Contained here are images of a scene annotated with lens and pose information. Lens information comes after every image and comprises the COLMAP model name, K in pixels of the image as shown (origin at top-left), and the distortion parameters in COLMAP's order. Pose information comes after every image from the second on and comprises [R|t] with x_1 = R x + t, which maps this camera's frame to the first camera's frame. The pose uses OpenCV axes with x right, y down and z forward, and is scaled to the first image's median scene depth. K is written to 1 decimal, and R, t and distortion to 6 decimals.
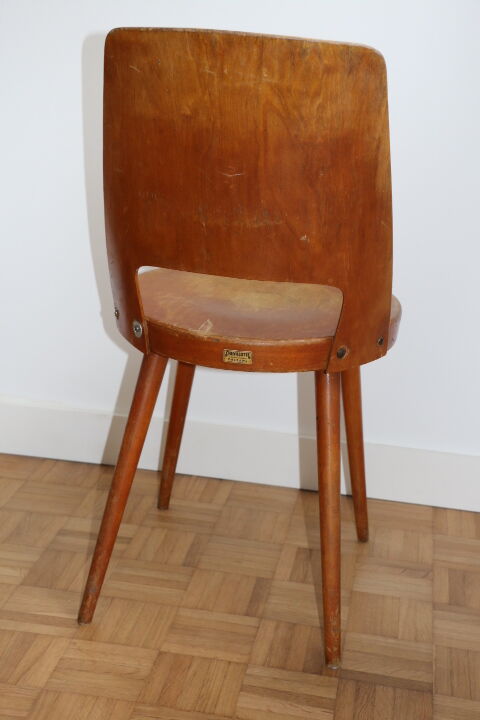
lens RADIAL K [[1140.4, 0, 240.0], [0, 1140.4, 360.0], [0, 0, 1]] dist [0.150820, 0.017166]
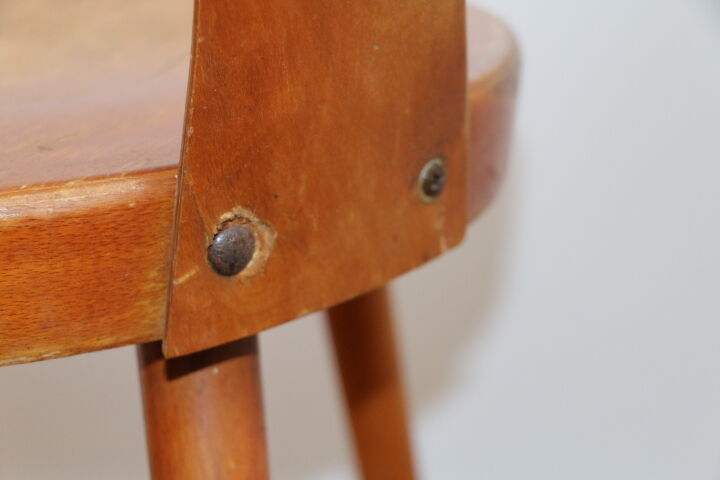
lens RADIAL K [[1658.1, 0, 360.0], [0, 1658.1, 240.0], [0, 0, 1]] dist [0.006588, 0.010270]
pose [[0.996133, -0.075333, 0.045210, 0.095700], [0.075789, 0.997088, -0.008458, -0.003885], [-0.044442, 0.011852, 0.998942, 0.698924]]
